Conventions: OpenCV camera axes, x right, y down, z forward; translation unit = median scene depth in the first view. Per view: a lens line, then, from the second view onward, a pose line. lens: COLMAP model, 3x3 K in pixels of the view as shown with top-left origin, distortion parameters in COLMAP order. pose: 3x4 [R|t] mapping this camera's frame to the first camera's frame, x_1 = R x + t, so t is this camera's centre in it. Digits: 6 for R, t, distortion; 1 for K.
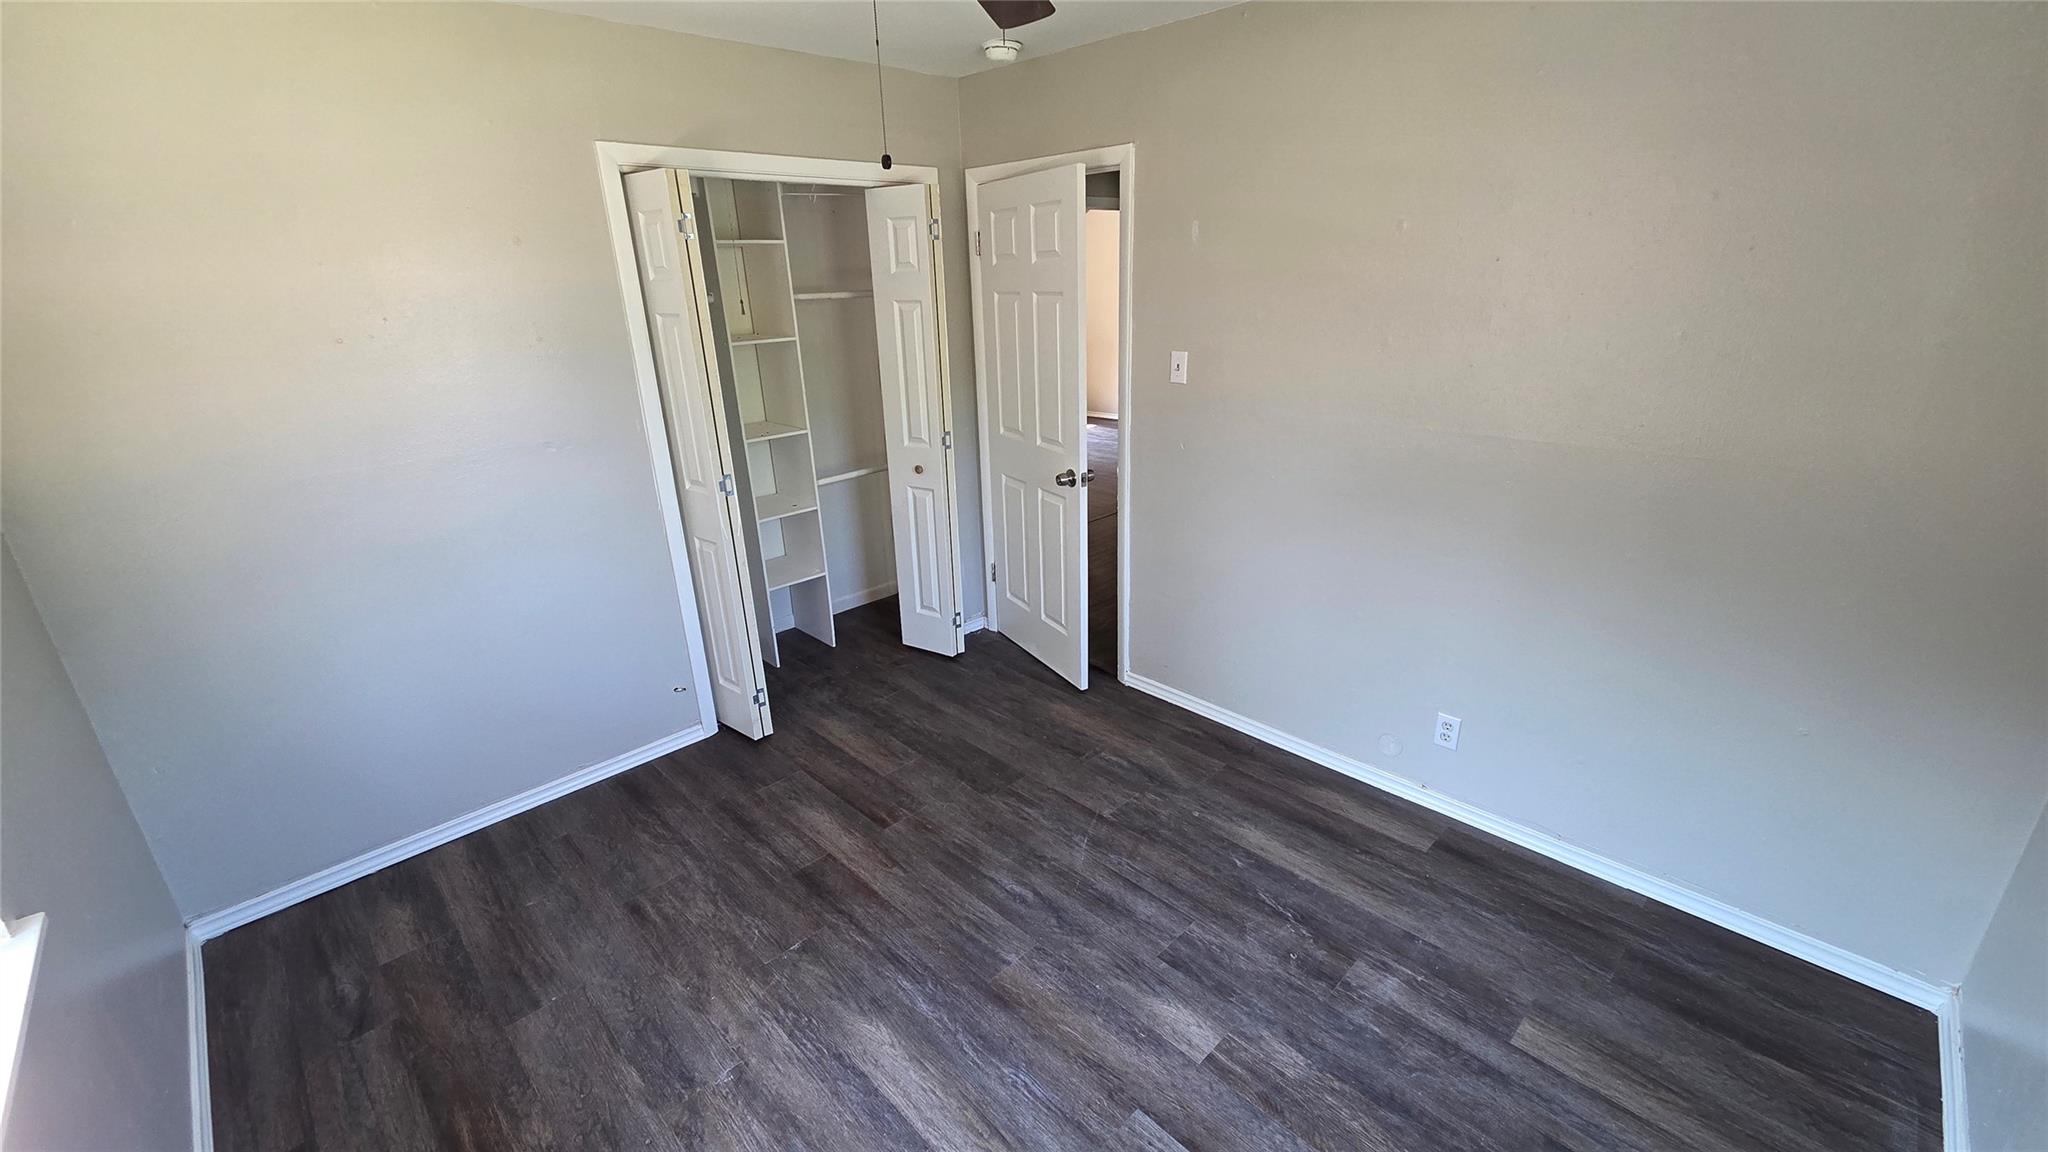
lens RADIAL K [[834.9, 0, 1022.0], [0, 834.9, 574.5], [0, 0, 1]] dist [0.004335, -0.000063]
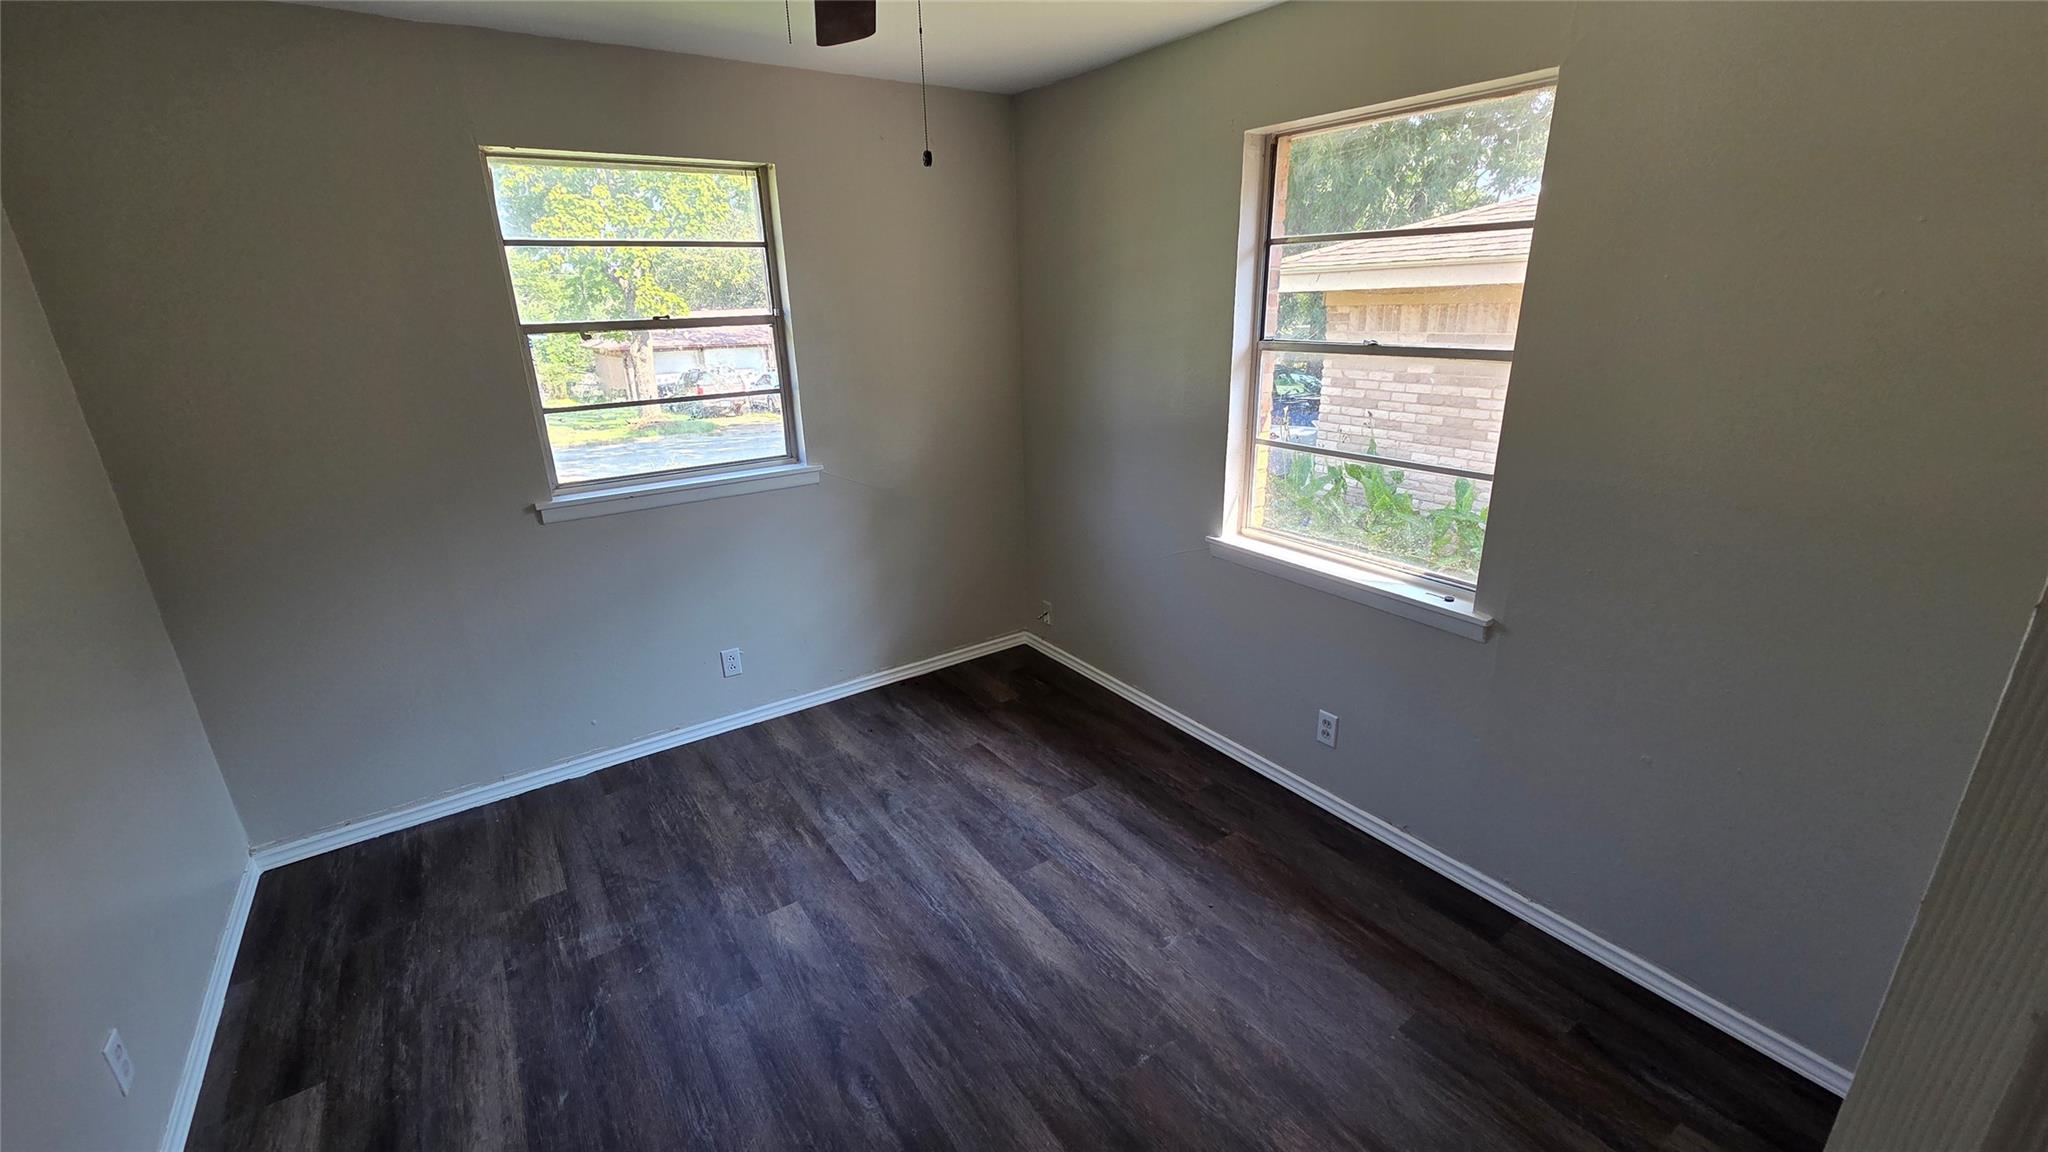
lens RADIAL K [[834.9, 0, 1022.0], [0, 834.9, 574.5], [0, 0, 1]] dist [0.004335, -0.000063]
pose [[-0.983976, -0.006614, 0.178179, -0.323191], [0.106071, 0.781535, 0.614778, -0.514789], [-0.143319, 0.623826, -0.768310, 1.478752]]
